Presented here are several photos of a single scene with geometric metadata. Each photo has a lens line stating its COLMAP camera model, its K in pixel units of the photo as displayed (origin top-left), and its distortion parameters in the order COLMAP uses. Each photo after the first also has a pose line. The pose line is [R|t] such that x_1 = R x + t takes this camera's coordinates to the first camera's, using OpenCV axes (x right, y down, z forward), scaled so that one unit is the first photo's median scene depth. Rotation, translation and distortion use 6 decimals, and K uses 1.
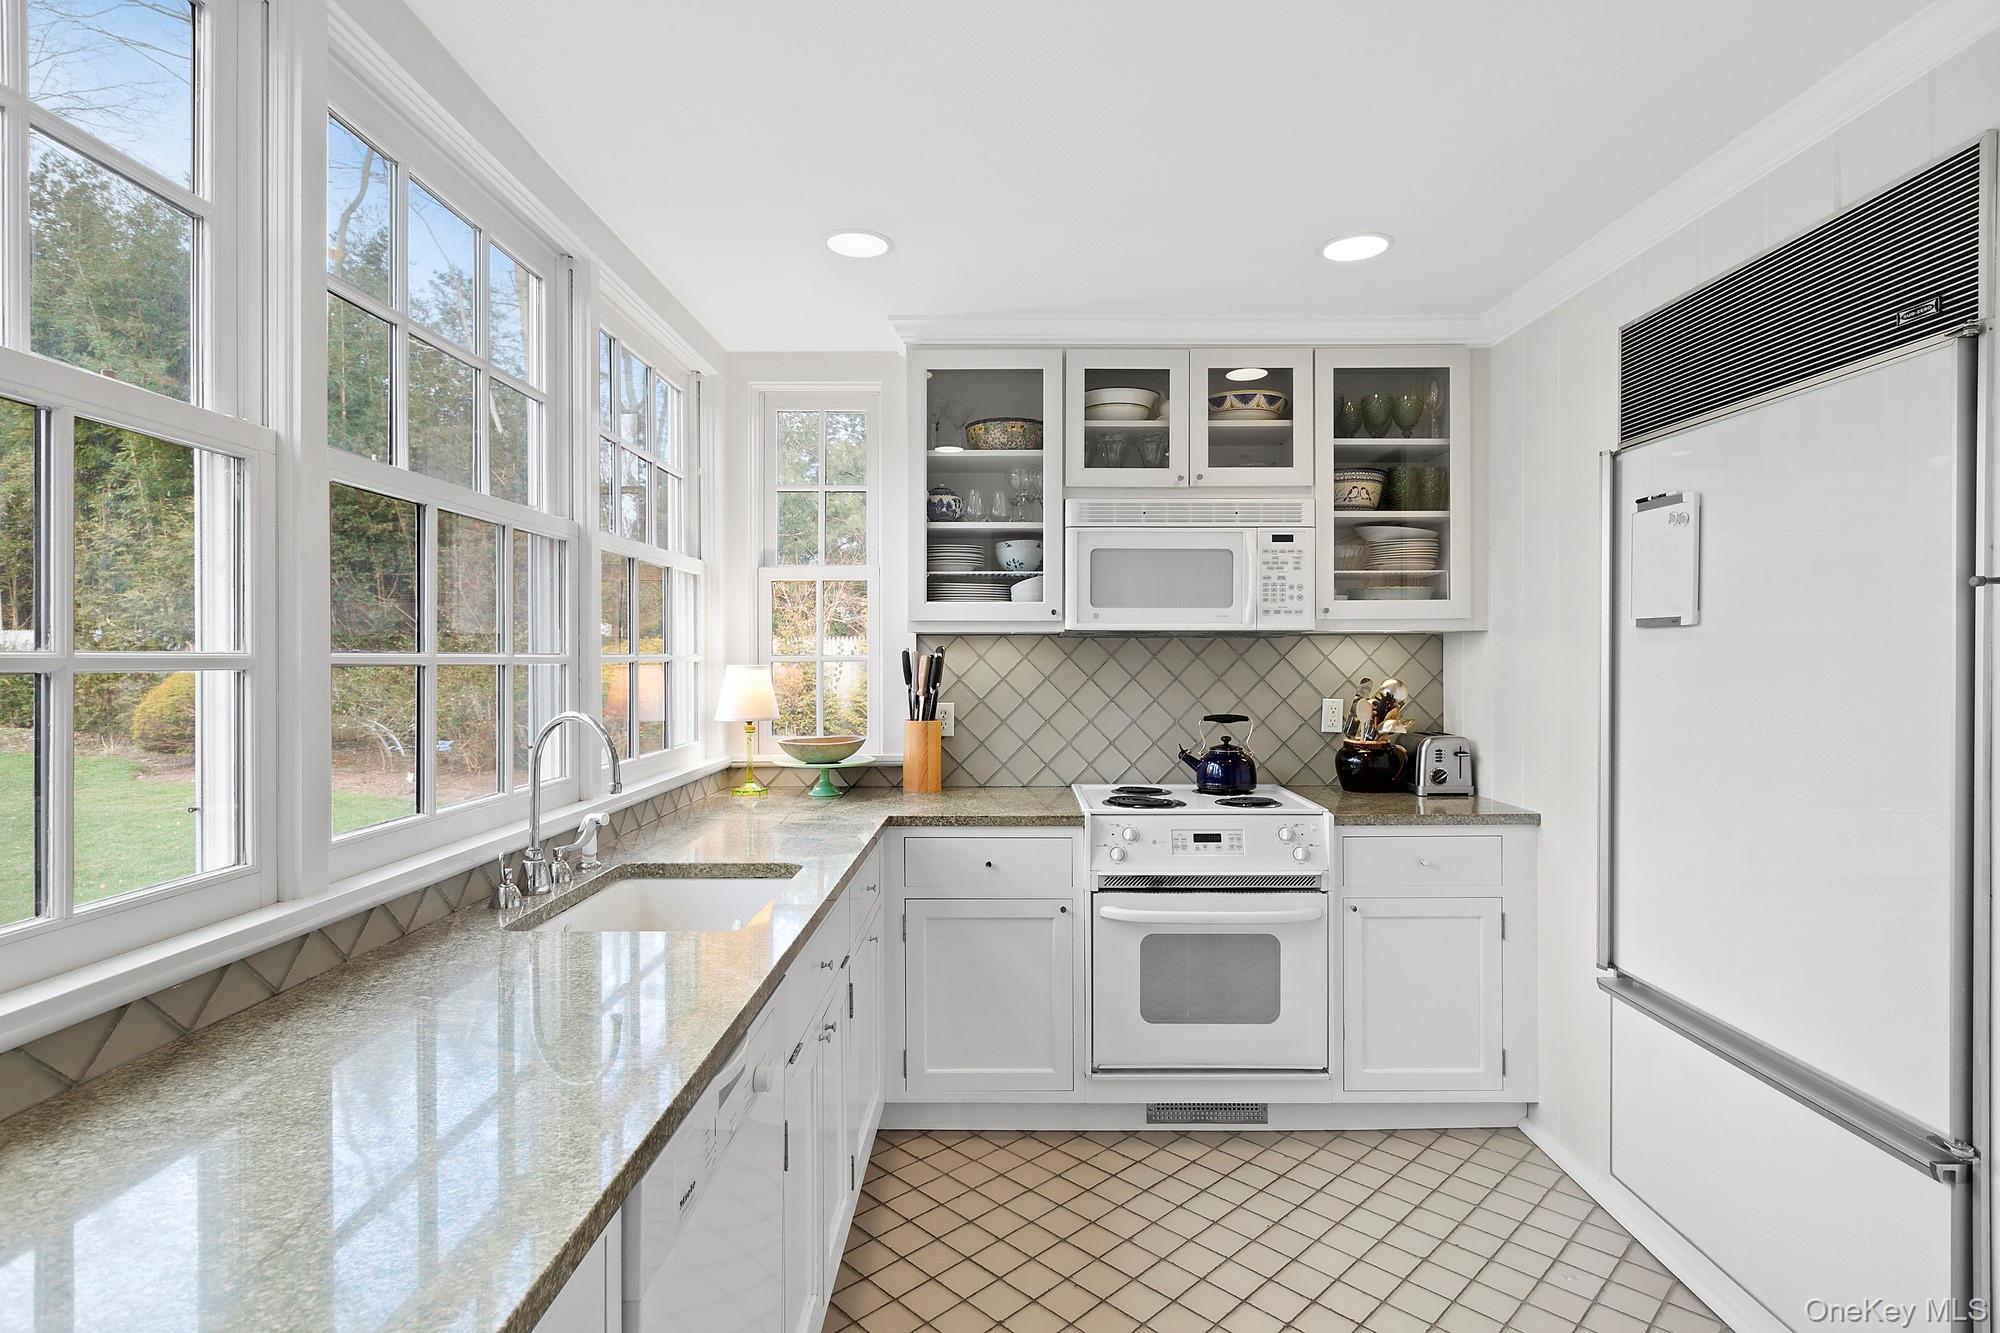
lens RADIAL K [[1012.9, 0, 1003.5], [0, 1012.9, 658.7], [0, 0, 1]] dist [-0.000315, -0.000160]
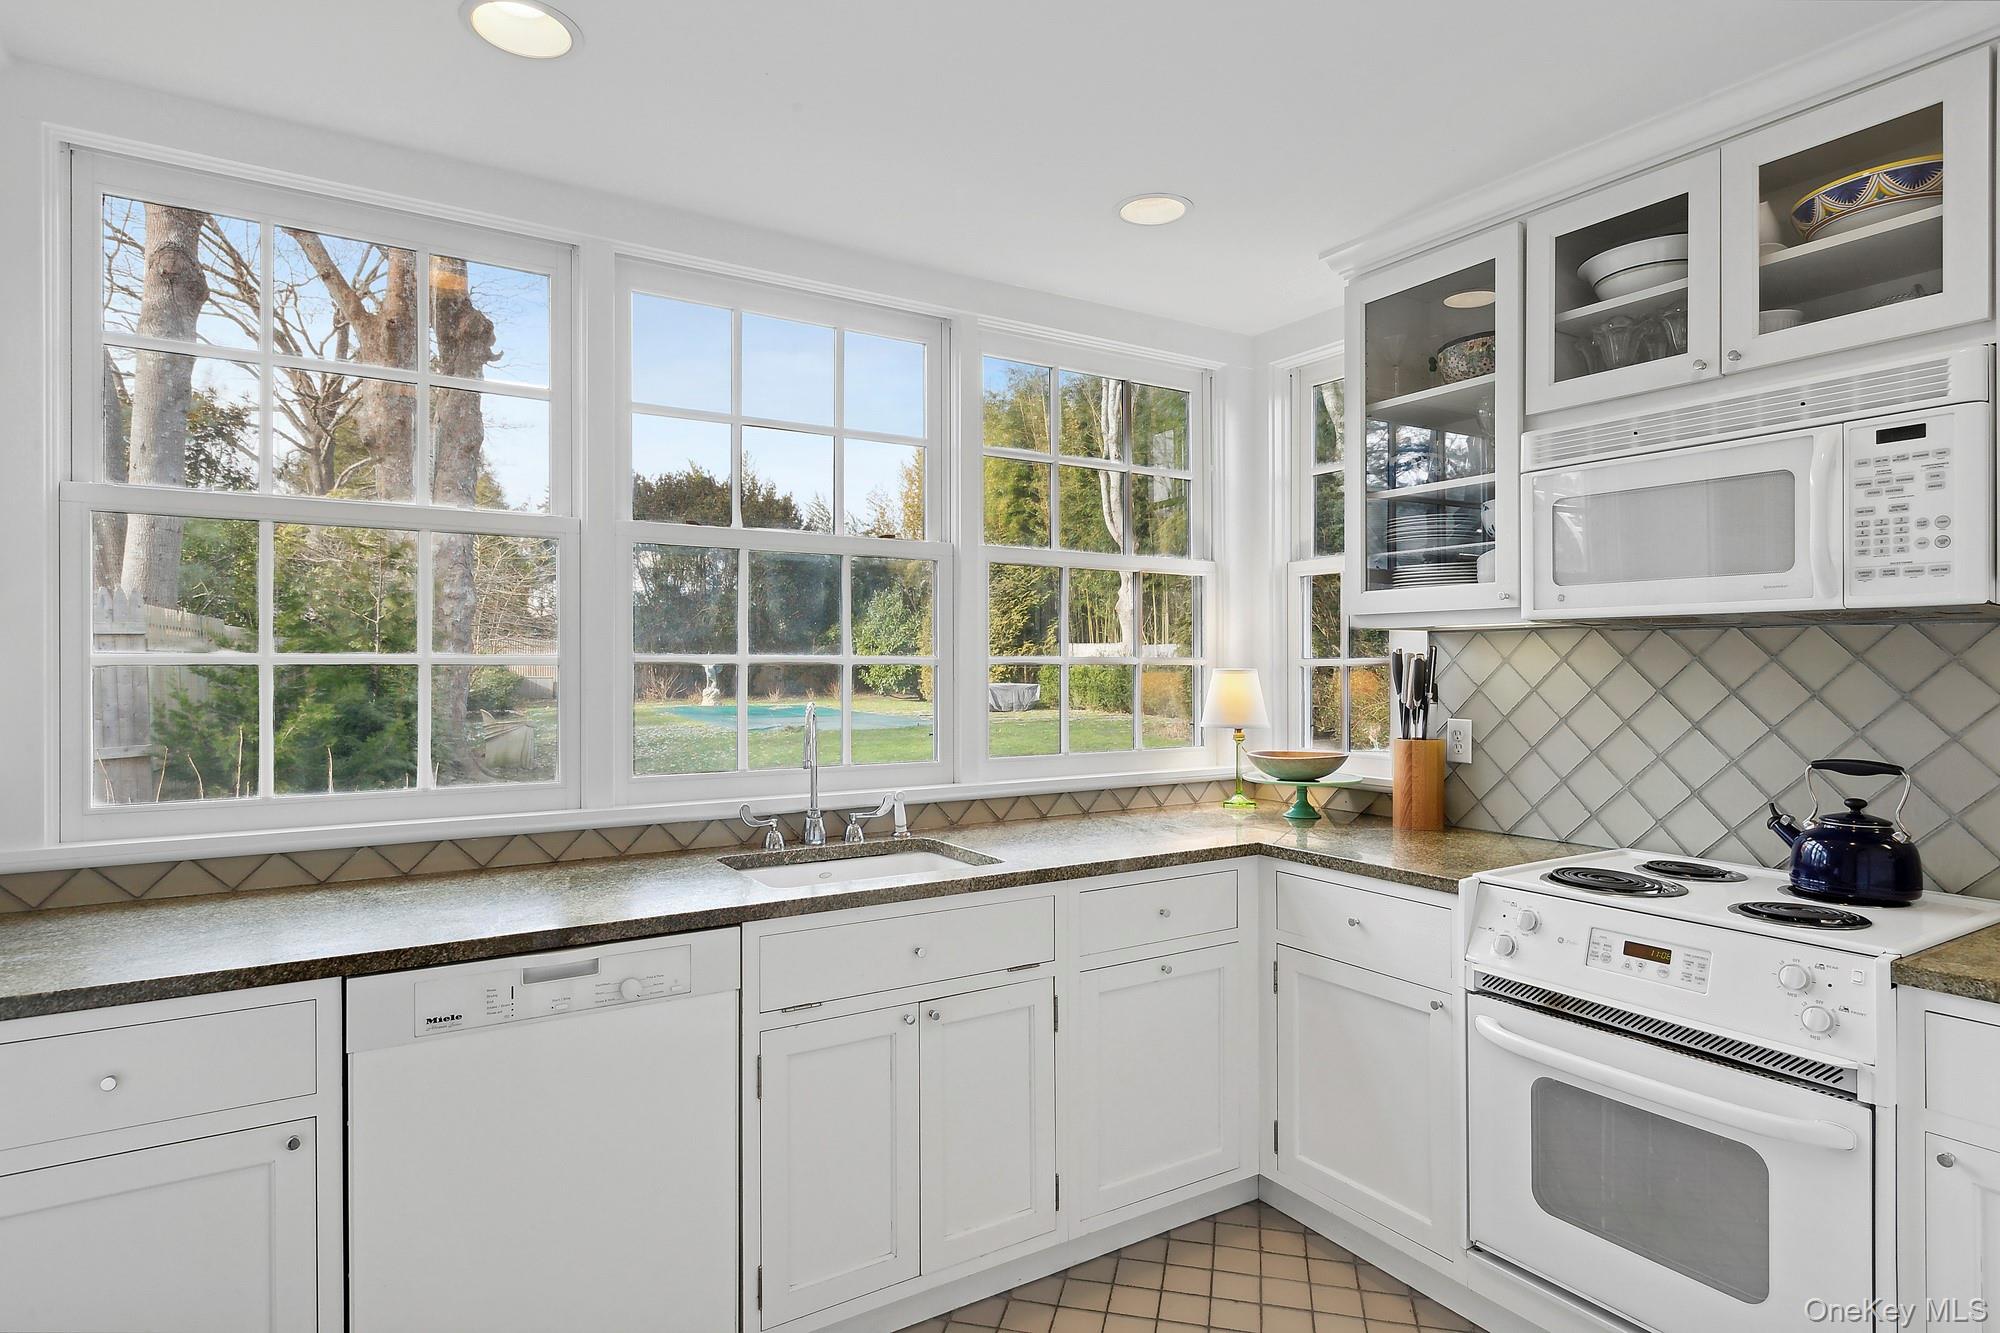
lens RADIAL K [[1082.2, 0, 1000.1], [0, 1082.2, 666.5], [0, 0, 1]] dist [0.002253, -0.000674]
pose [[0.528719, 0.002381, -0.848793, 0.506777], [-0.003211, 0.999995, 0.000806, 0.004609], [0.848791, 0.002300, 0.528724, 0.296547]]
